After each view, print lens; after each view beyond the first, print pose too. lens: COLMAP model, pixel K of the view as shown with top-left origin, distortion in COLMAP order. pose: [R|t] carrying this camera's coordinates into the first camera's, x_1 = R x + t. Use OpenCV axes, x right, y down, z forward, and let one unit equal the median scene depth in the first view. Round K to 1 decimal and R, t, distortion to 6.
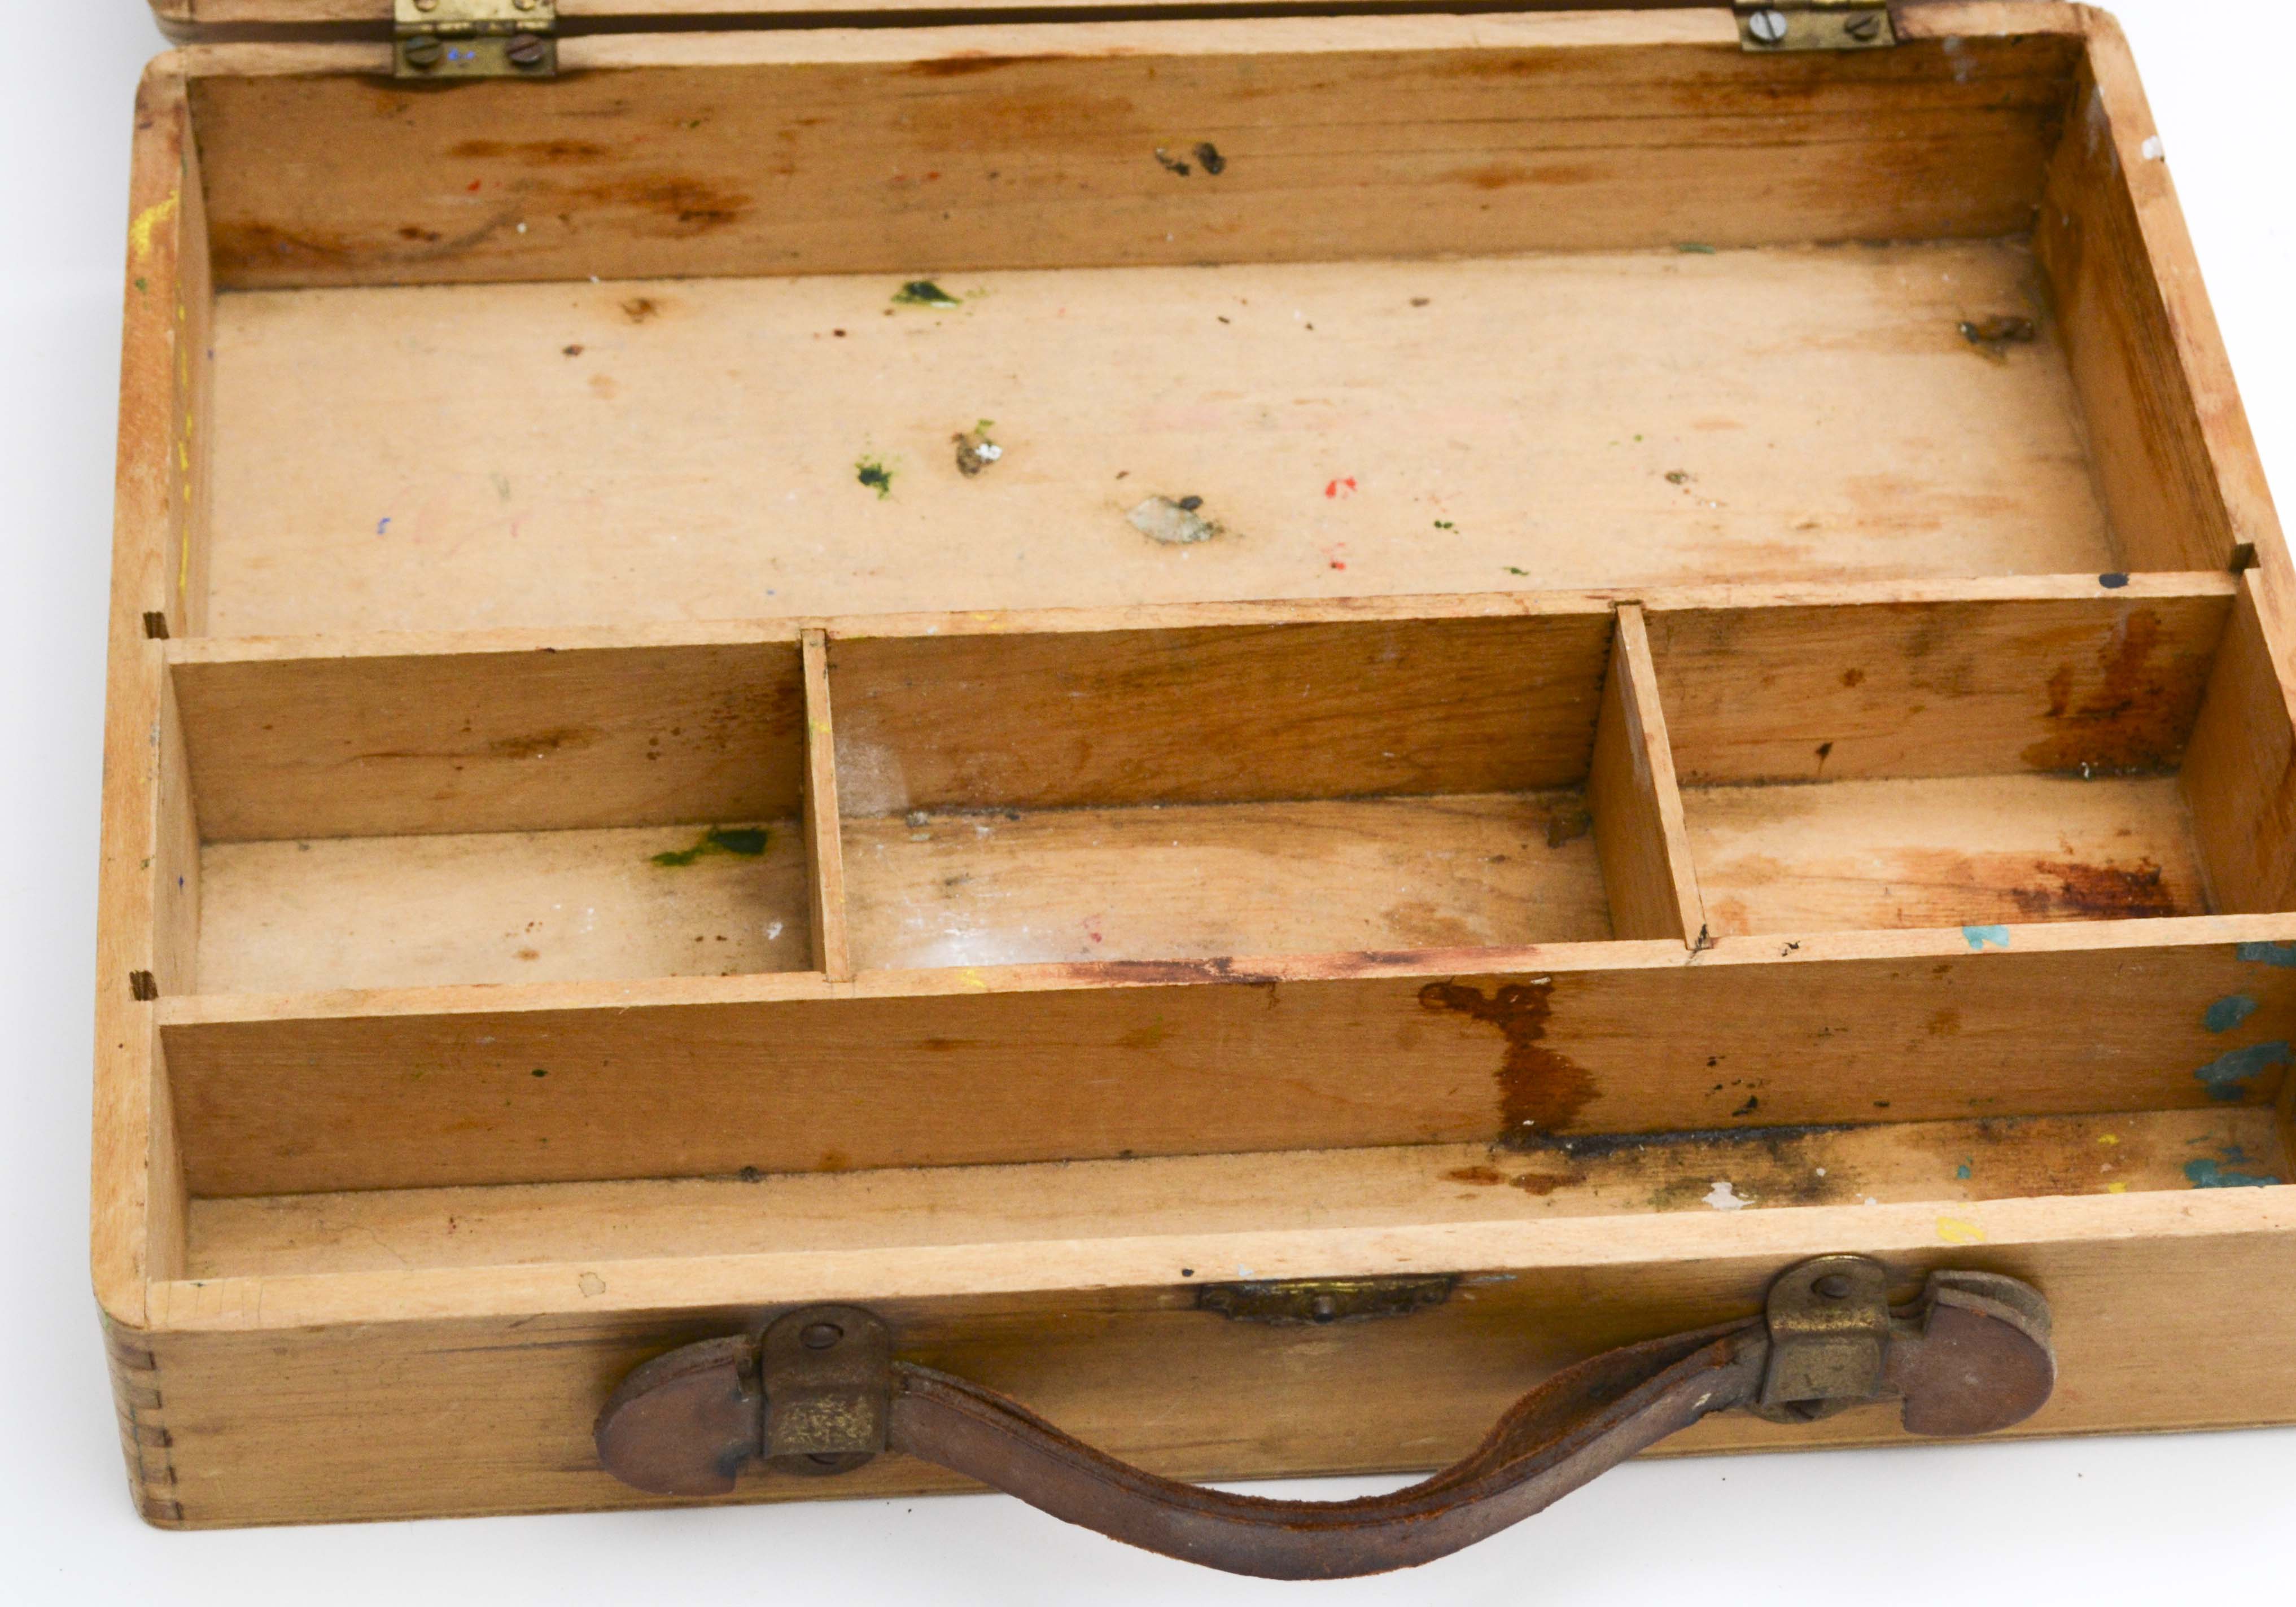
lens RADIAL K [[5160.1, 0, 1210.1], [0, 5160.1, 759.3], [0, 0, 1]] dist [0.023692, -0.069450]
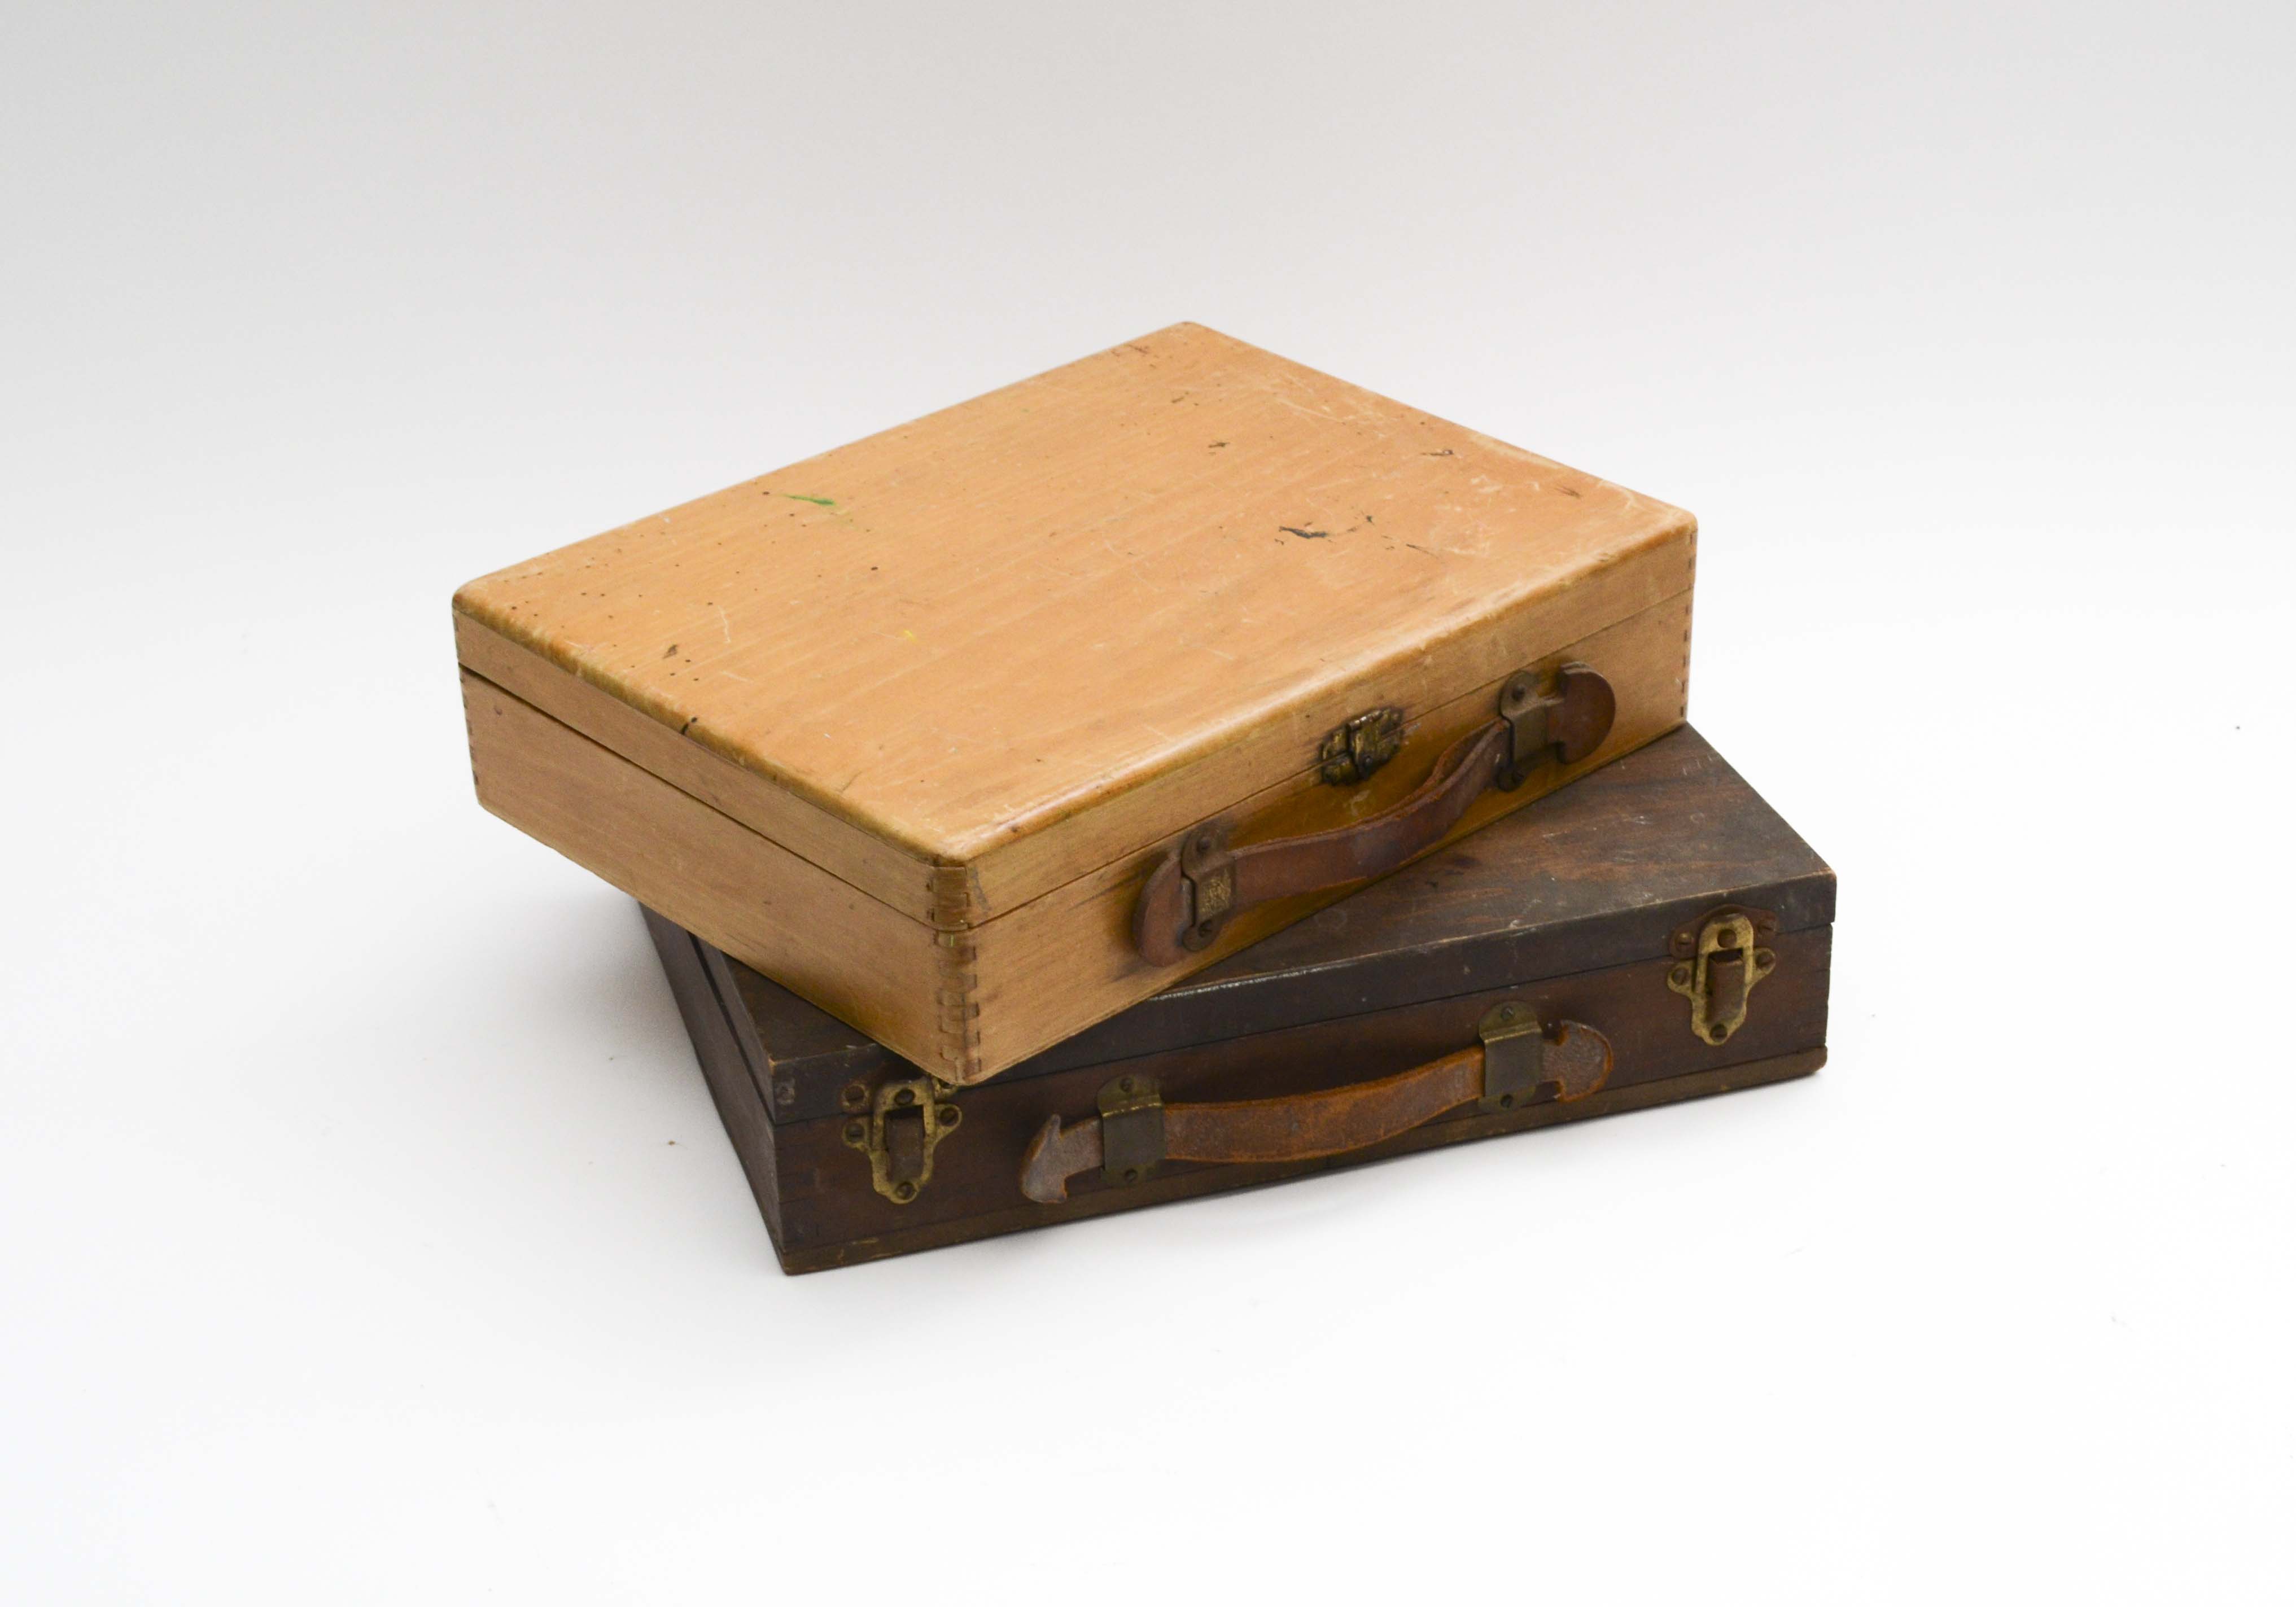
lens RADIAL K [[3854.3, 0, 1148.0], [0, 3854.3, 803.5], [0, 0, 1]] dist [-0.025050, -0.023942]
pose [[0.790108, -0.359588, 0.496413, -0.812691], [0.510190, 0.834676, -0.207419, 0.382929], [-0.339759, 0.417148, 0.842942, -0.345754]]
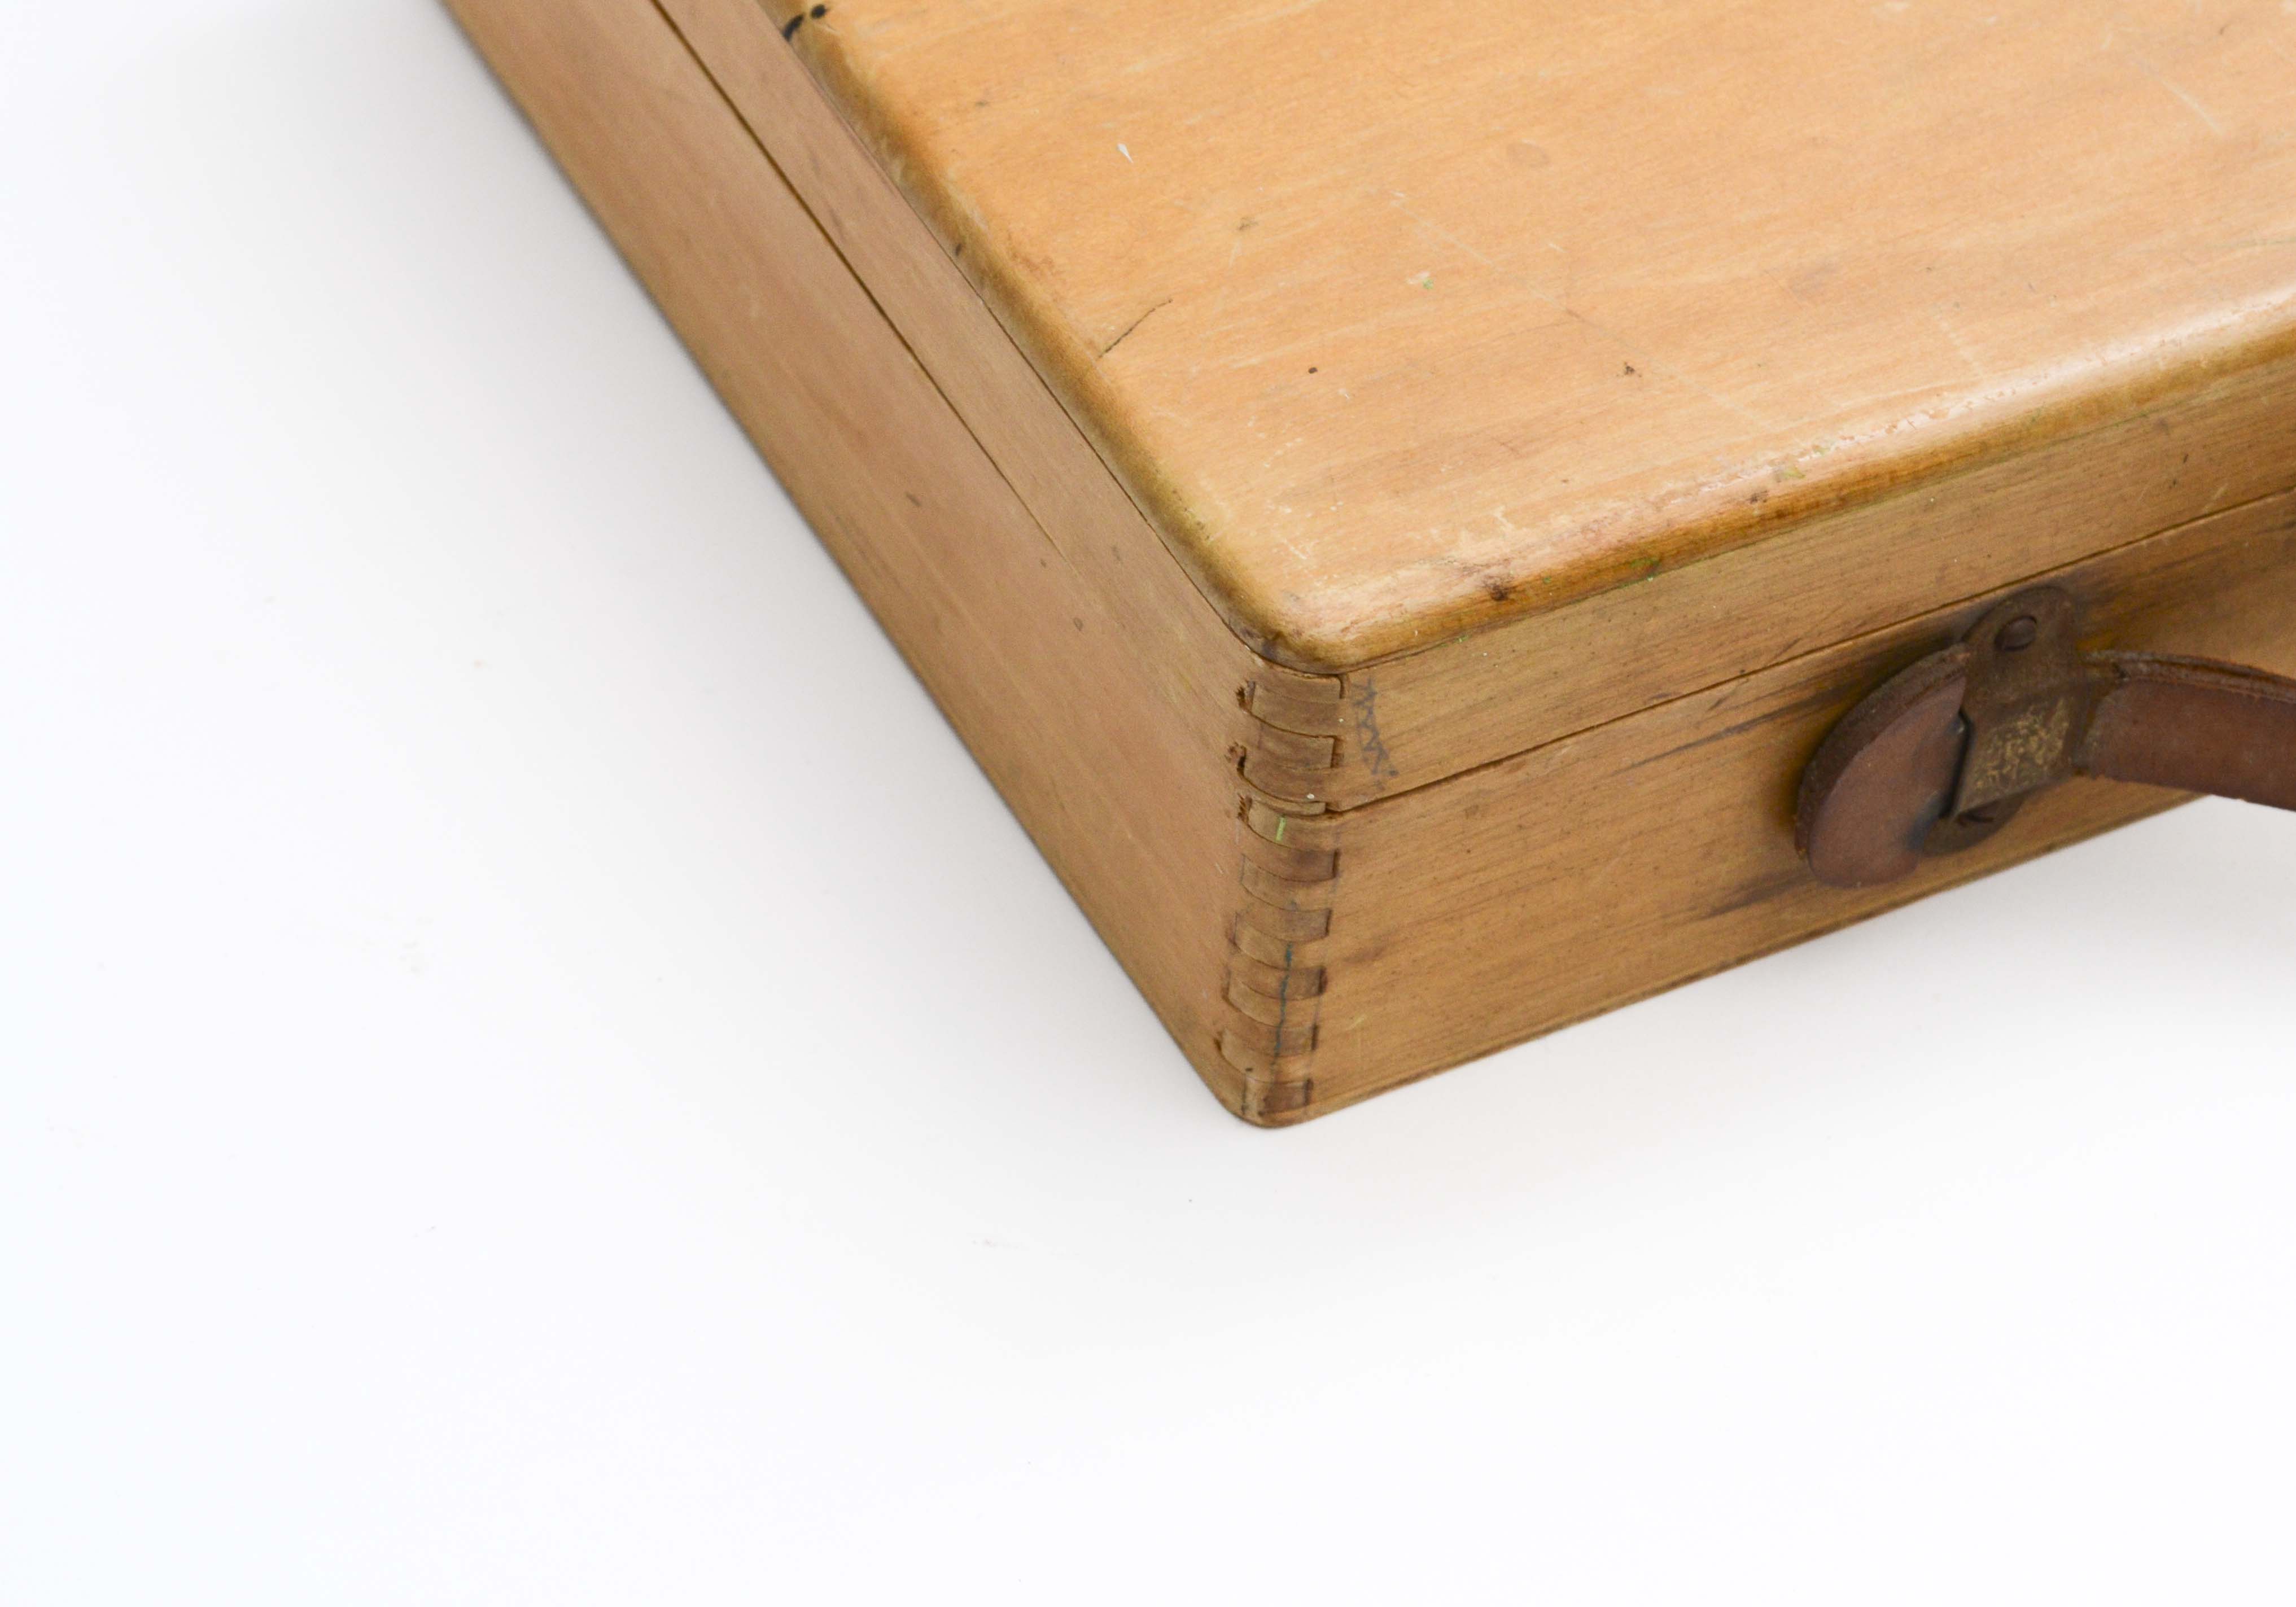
lens RADIAL K [[5882.4, 0, 1208.7], [0, 5882.4, 774.3], [0, 0, 1]] dist [0.021757, 0.043134]
pose [[0.922445, -0.275072, 0.270980, -0.419685], [0.288736, 0.957344, -0.011089, 0.095343], [-0.256371, 0.088471, 0.962521, 0.093010]]
